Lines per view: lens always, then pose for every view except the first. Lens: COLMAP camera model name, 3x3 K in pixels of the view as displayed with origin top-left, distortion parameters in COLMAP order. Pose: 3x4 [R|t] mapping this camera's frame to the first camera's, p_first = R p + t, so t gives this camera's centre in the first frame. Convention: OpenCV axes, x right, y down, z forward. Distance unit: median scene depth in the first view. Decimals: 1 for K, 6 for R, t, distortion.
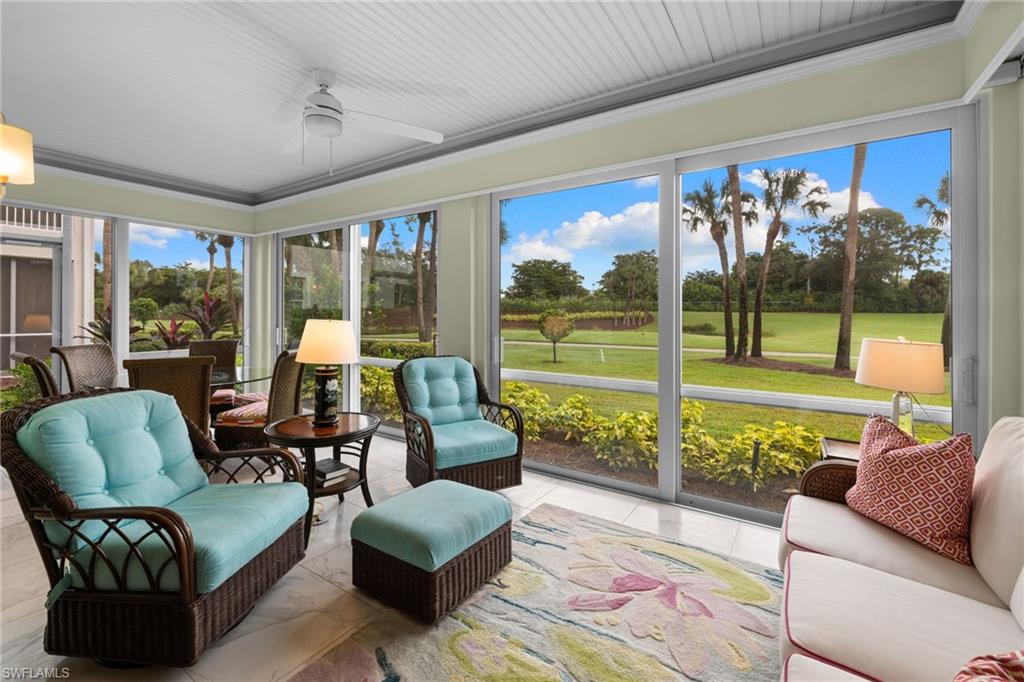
lens RADIAL K [[437.4, 0, 509.6], [0, 437.4, 312.2], [0, 0, 1]] dist [-0.000430, 0.000033]
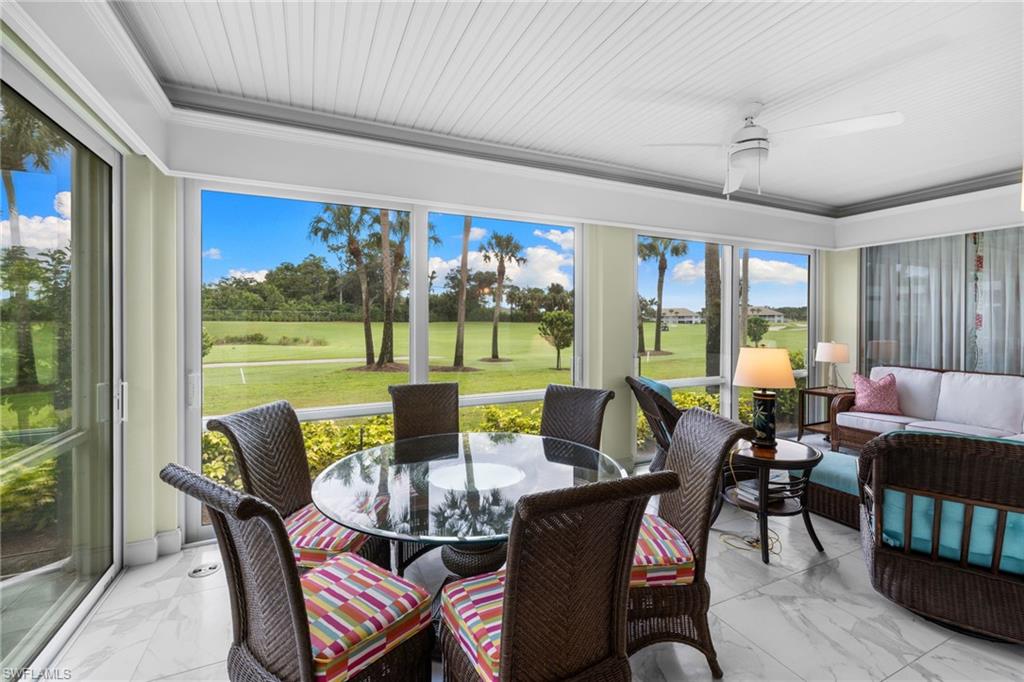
lens RADIAL K [[435.1, 0, 513.5], [0, 435.1, 323.6], [0, 0, 1]] dist [-0.000713, -0.000094]
pose [[0.521088, -0.005427, 0.853486, -0.230626], [-0.000054, 0.999980, 0.006392, -0.006348], [-0.853503, -0.003376, 0.521077, 0.135238]]
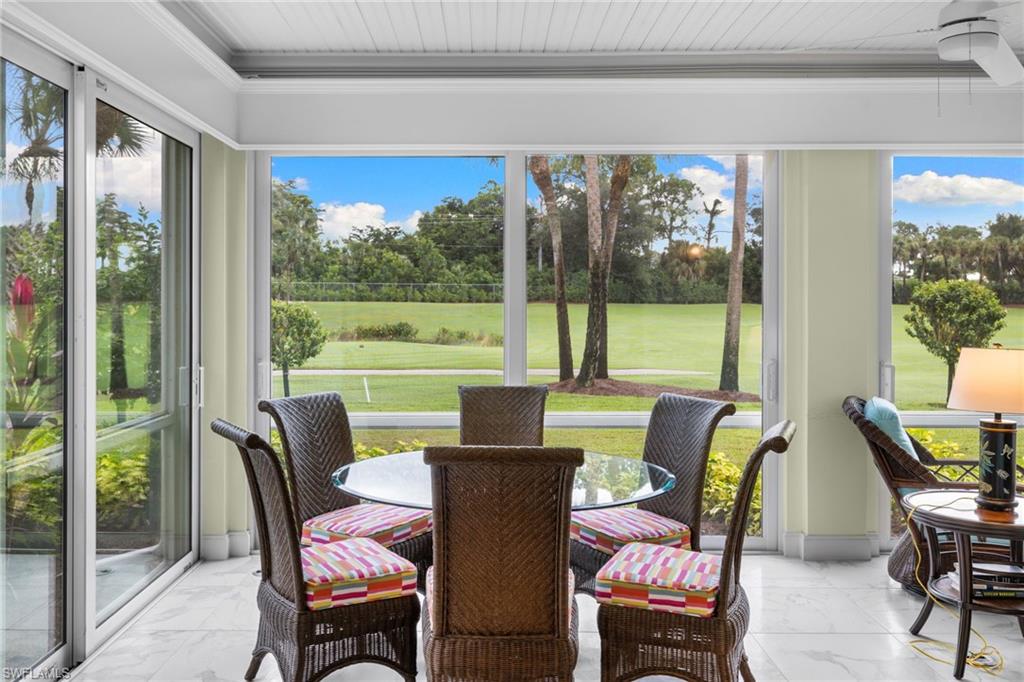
lens RADIAL K [[885.6, 0, 491.3], [0, 885.6, 297.5], [0, 0, 1]] dist [-0.008359, -0.003433]
pose [[0.834471, 0.001834, 0.551049, -0.251456], [0.000317, 0.999993, -0.003807, -0.007196], [-0.551052, 0.003351, 0.834464, 0.042849]]
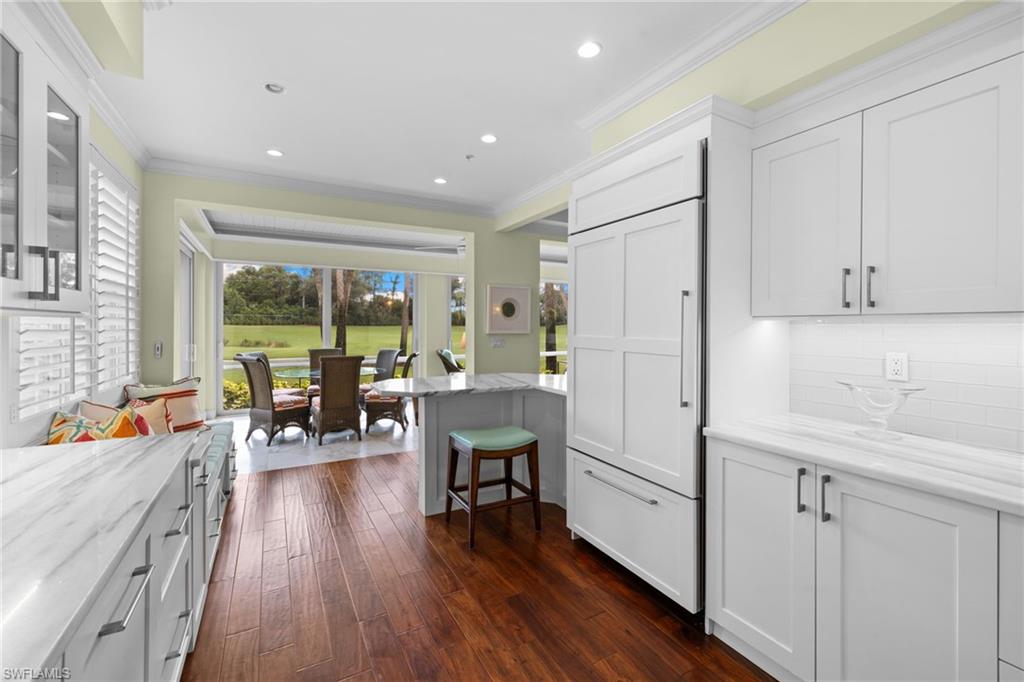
lens RADIAL K [[429.9, 0, 510.1], [0, 429.9, 326.3], [0, 0, 1]] dist [0.000511, 0.000216]
pose [[0.461500, -0.001870, 0.887138, -0.352346], [-0.001674, 0.999994, 0.002978, -0.003165], [-0.887139, -0.002859, 0.461494, -0.047255]]
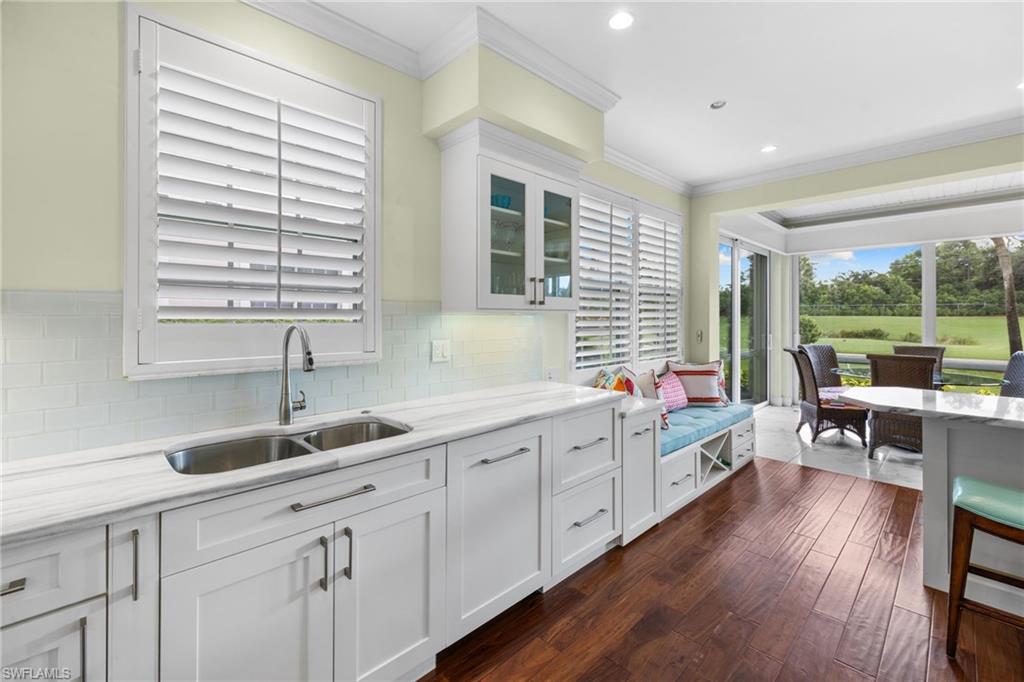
lens RADIAL K [[431.7, 0, 511.3], [0, 431.7, 317.0], [0, 0, 1]] dist [-0.000100, 0.000168]
pose [[0.975989, -0.003501, -0.217790, -0.307383], [0.003557, 0.999994, -0.000135, -0.003115], [0.217789, -0.000642, 0.975996, -0.079339]]
